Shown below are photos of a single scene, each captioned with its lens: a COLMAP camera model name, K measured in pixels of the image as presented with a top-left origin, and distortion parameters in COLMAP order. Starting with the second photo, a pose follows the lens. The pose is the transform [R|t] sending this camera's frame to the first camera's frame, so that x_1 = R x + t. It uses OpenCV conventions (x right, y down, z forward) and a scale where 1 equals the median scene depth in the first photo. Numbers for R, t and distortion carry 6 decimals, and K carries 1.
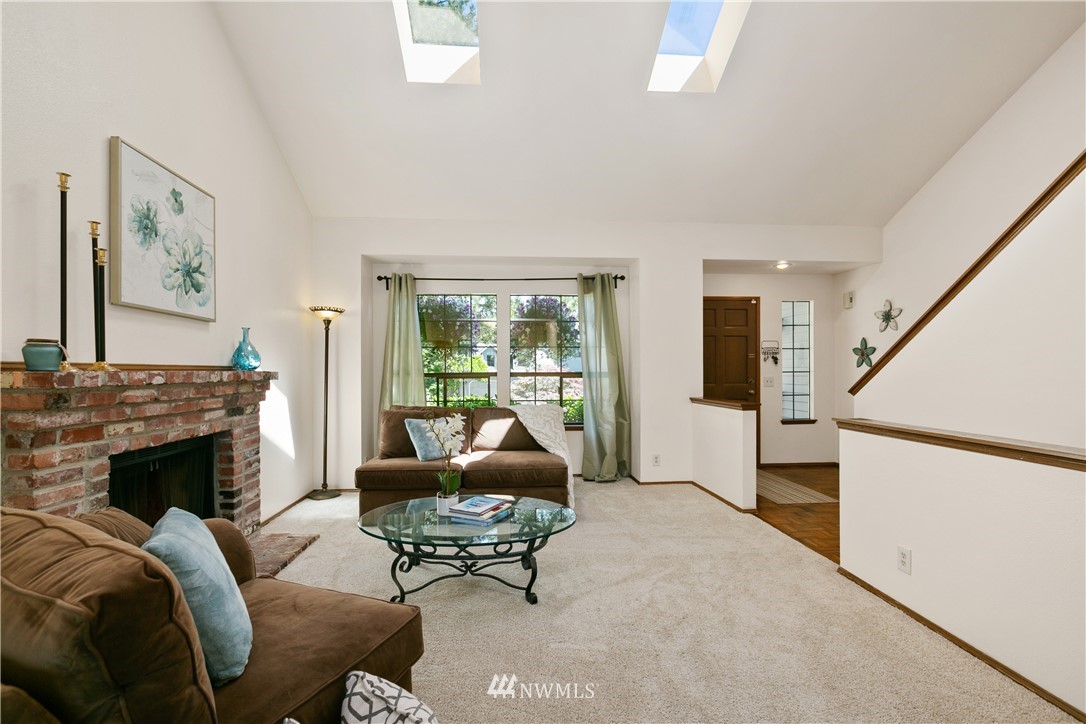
lens RADIAL K [[488.1, 0, 543.0], [0, 488.1, 368.2], [0, 0, 1]] dist [-0.002337, -0.000207]
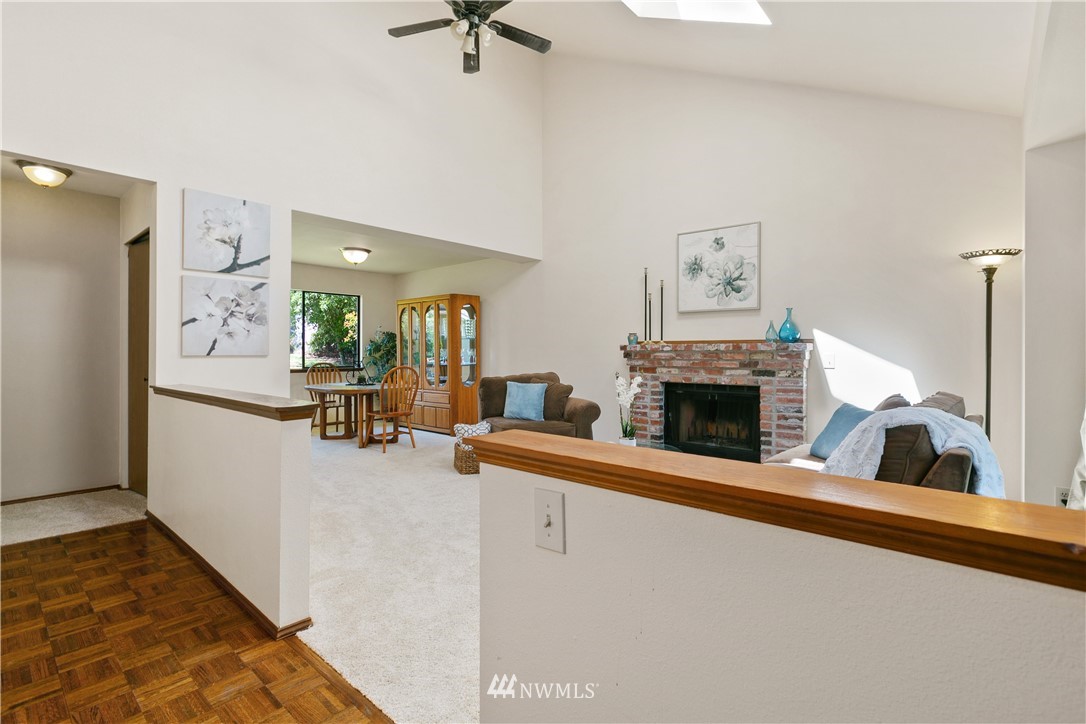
lens RADIAL K [[488.1, 0, 534.7], [0, 488.1, 351.0], [0, 0, 1]] dist [-0.002337, -0.000207]
pose [[-0.723534, 0.000573, -0.690288, 0.885482], [0.004850, 0.999979, -0.004253, 0.034794], [0.690272, -0.006425, -0.723522, 1.787448]]
